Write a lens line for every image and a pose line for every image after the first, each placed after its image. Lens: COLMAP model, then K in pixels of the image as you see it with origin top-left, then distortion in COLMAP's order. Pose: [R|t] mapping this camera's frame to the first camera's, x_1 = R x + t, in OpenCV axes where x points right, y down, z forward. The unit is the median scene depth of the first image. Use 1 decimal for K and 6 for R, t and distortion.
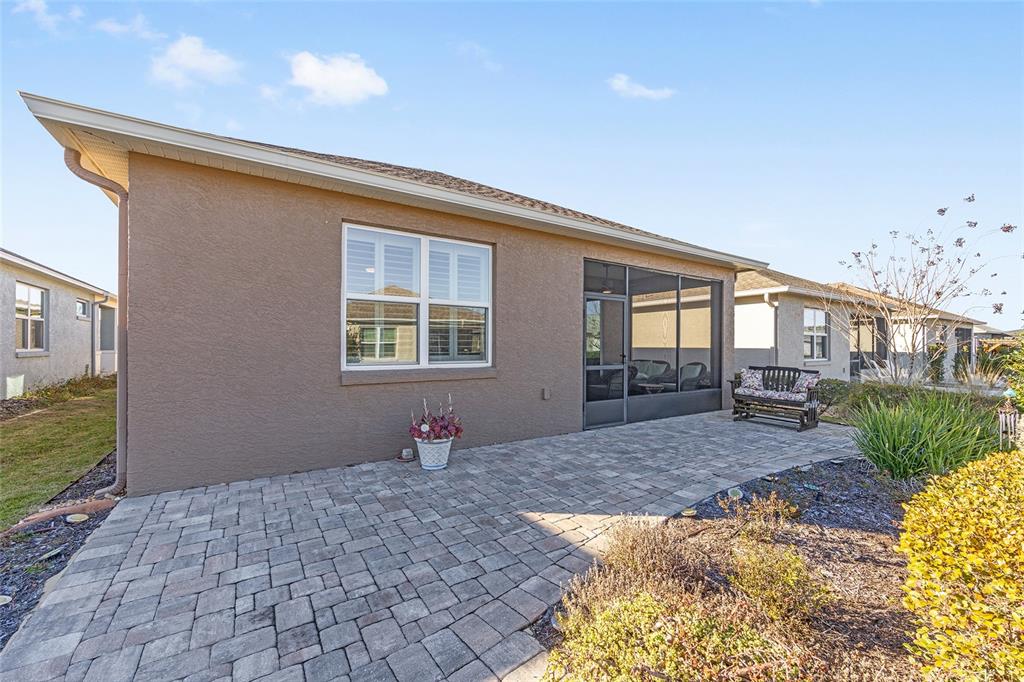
lens RADIAL K [[404.6, 0, 512.5], [0, 404.6, 341.8], [0, 0, 1]] dist [-0.001344, -0.000026]
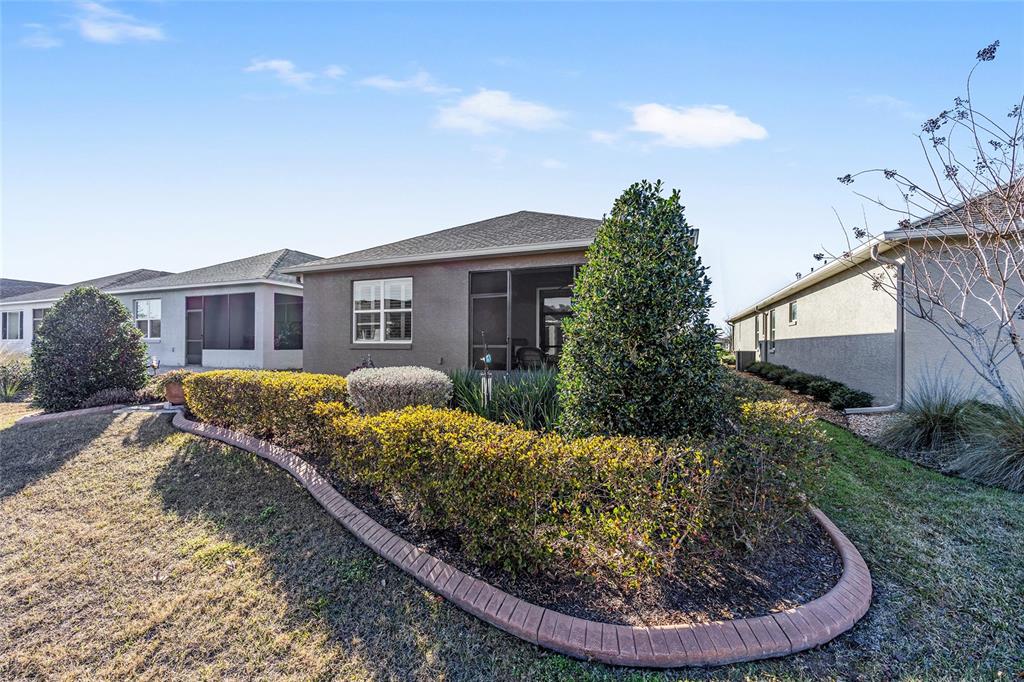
lens RADIAL K [[404.6, 0, 515.8], [0, 404.6, 345.6], [0, 0, 1]] dist [-0.001344, -0.000026]
pose [[0.584962, -0.009653, -0.811003, 1.867945], [0.003542, 0.999950, -0.009347, 0.098572], [0.811053, 0.002595, 0.584967, 0.330506]]
